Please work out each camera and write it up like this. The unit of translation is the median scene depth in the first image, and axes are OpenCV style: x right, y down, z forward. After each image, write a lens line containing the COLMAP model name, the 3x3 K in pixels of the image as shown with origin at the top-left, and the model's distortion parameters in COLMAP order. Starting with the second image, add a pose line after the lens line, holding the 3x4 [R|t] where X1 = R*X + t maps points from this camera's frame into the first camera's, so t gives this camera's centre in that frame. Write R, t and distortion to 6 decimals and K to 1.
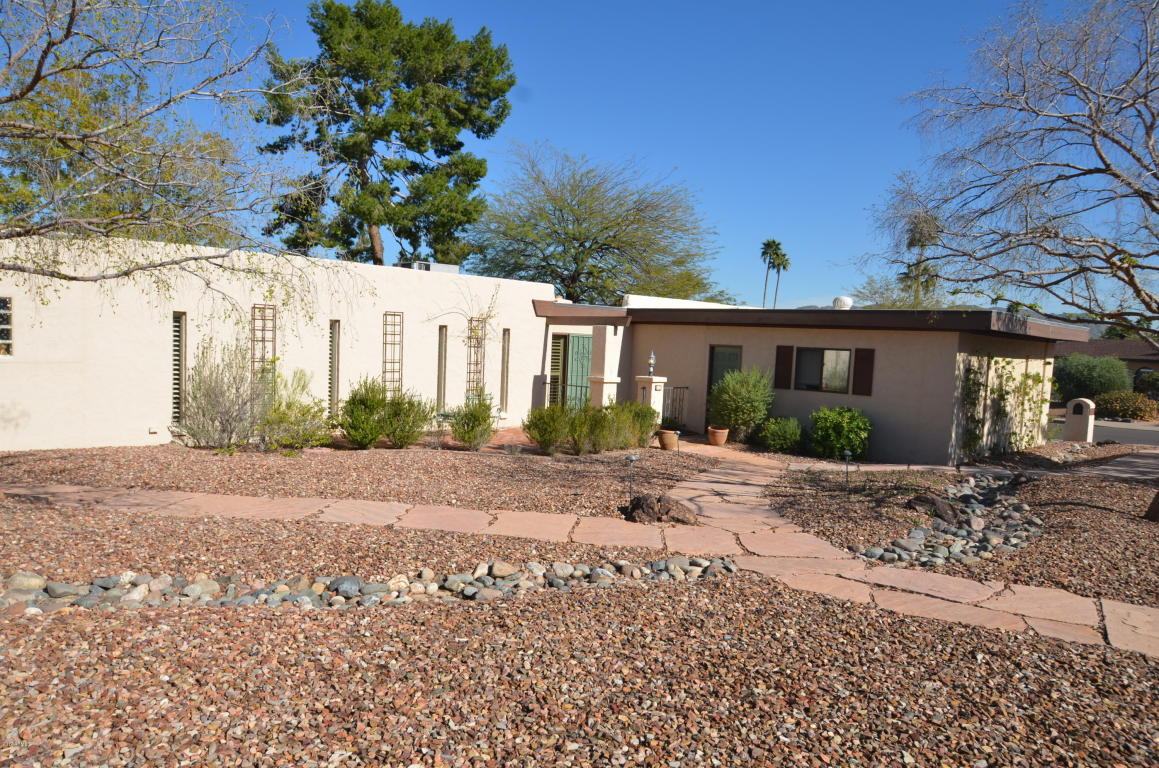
lens RADIAL K [[765.1, 0, 579.5], [0, 765.1, 384.0], [0, 0, 1]] dist [-0.005731, -0.002148]
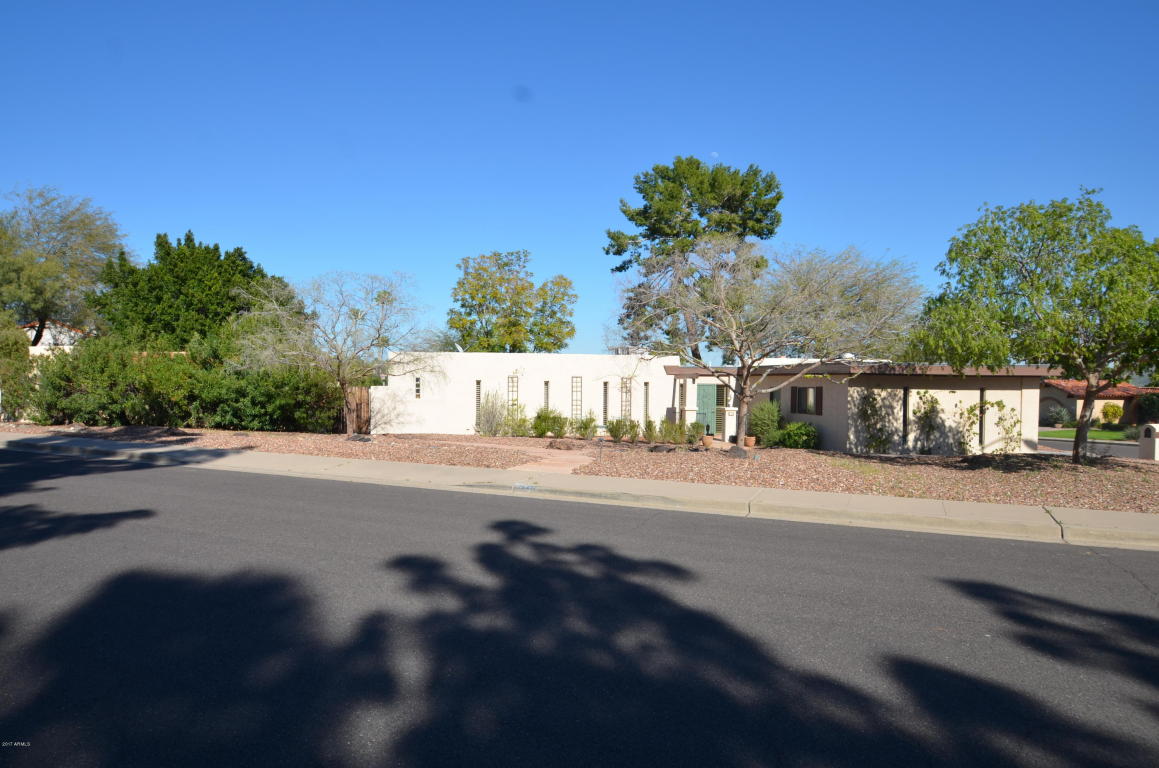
lens RADIAL K [[688.4, 0, 579.5], [0, 688.4, 384.0], [0, 0, 1]] dist [-0.007508, -0.001885]
pose [[0.848454, -0.034316, -0.528156, 0.640464], [-0.005286, 0.997297, -0.073289, 0.053804], [0.529243, 0.064974, 0.845979, -0.482016]]
